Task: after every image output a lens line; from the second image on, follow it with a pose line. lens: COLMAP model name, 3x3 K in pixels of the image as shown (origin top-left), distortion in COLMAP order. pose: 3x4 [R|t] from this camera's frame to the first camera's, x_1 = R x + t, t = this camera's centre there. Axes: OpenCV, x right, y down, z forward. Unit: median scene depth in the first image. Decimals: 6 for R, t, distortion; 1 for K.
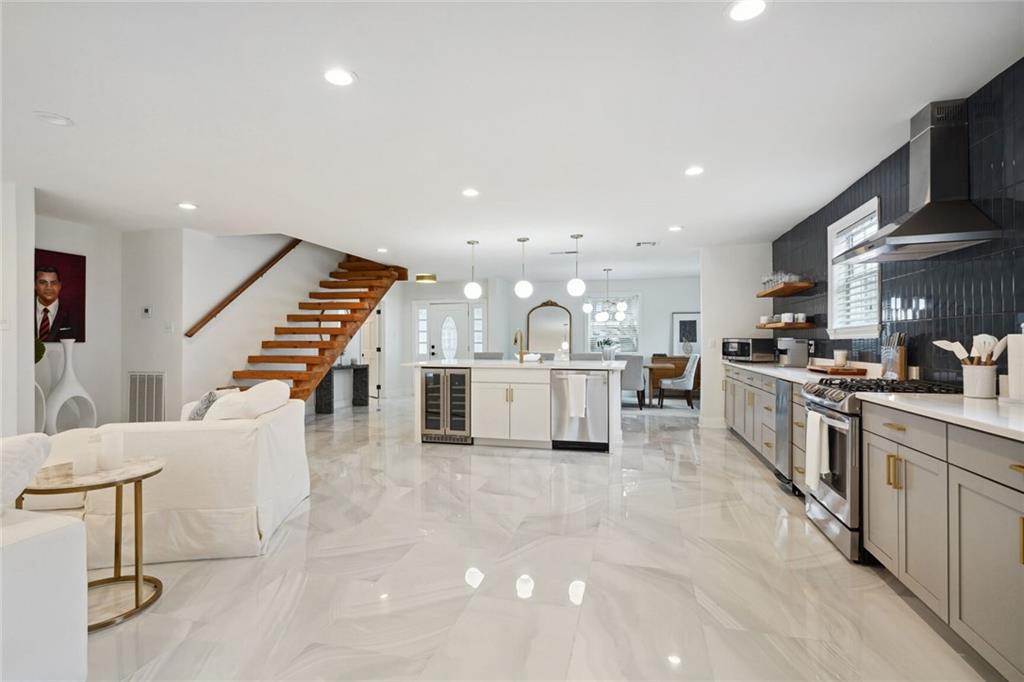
lens RADIAL K [[508.4, 0, 512.0], [0, 508.4, 341.0], [0, 0, 1]] dist [-0.003474, -0.000328]
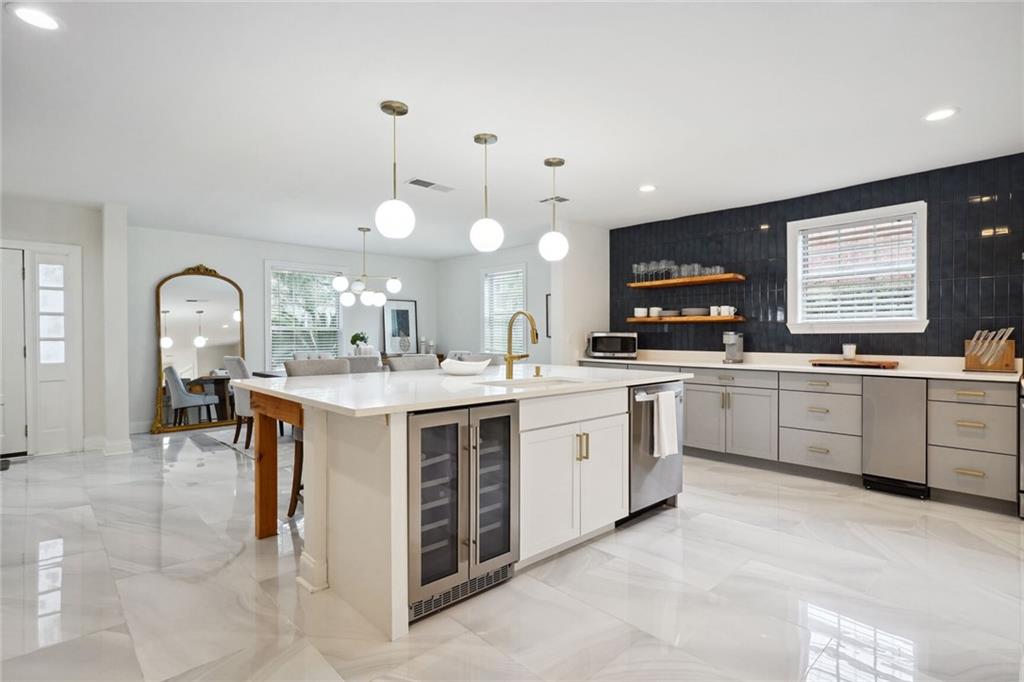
lens RADIAL K [[511.5, 0, 512.1], [0, 511.5, 337.3], [0, 0, 1]] dist [-0.001278, -0.000004]
pose [[0.544650, -0.004446, 0.838652, -0.437512], [0.000488, 0.999987, 0.004985, -0.000930], [-0.838663, -0.002306, 0.544645, 0.762772]]
